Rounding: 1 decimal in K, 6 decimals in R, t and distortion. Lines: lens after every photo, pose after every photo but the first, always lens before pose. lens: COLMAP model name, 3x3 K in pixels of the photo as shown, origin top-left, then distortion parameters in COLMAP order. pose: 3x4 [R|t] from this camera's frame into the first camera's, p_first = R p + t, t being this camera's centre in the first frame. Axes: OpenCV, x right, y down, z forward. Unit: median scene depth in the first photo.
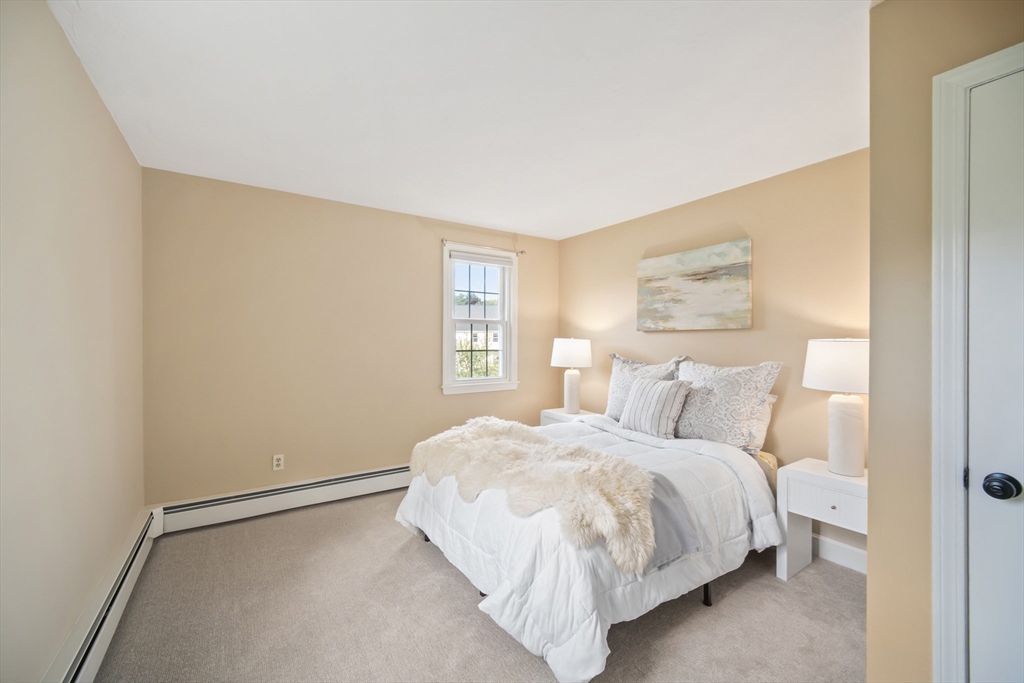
lens RADIAL K [[407.3, 0, 499.7], [0, 407.3, 338.9], [0, 0, 1]] dist [0.000530, -0.000135]
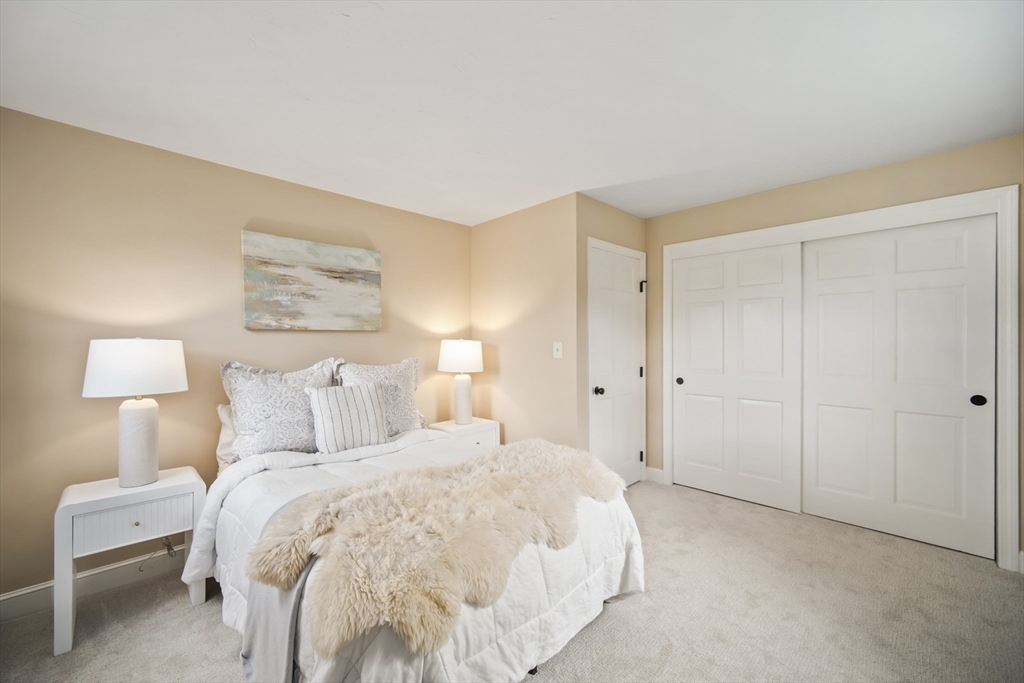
lens RADIAL K [[407.3, 0, 499.7], [0, 407.3, 338.9], [0, 0, 1]] dist [0.000530, -0.000135]
pose [[-0.182611, 0.001686, 0.983184, -0.493658], [-0.003063, 0.999993, -0.002284, -0.001083], [-0.983180, -0.003428, -0.182605, 0.756826]]
